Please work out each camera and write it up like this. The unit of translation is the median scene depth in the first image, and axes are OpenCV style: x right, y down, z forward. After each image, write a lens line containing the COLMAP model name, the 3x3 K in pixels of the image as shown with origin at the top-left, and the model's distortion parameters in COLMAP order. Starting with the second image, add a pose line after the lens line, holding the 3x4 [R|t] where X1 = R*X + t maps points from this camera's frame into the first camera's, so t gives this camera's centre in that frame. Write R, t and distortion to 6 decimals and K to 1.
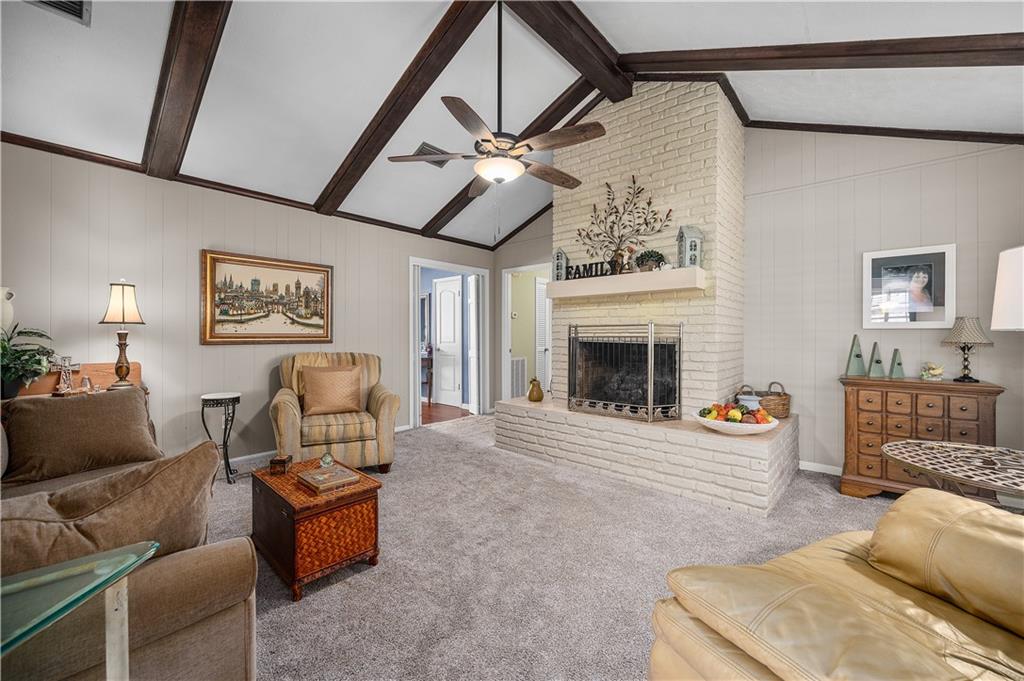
lens RADIAL K [[407.0, 0, 512.5], [0, 407.0, 338.8], [0, 0, 1]] dist [-0.001401, -0.000039]
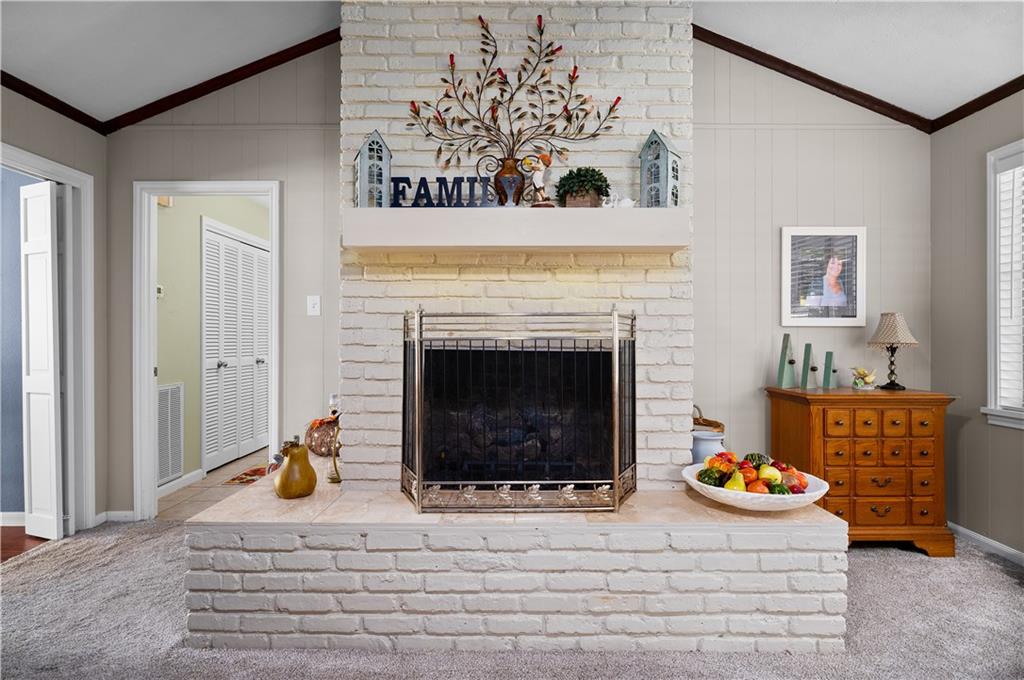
lens RADIAL K [[532.2, 0, 512.3], [0, 532.2, 334.8], [0, 0, 1]] dist [-0.005671, -0.001495]
pose [[0.747435, -0.000777, 0.664334, -0.160380], [0.007861, 0.999940, -0.007675, -0.004402], [-0.664288, 0.010958, 0.747396, 0.526613]]
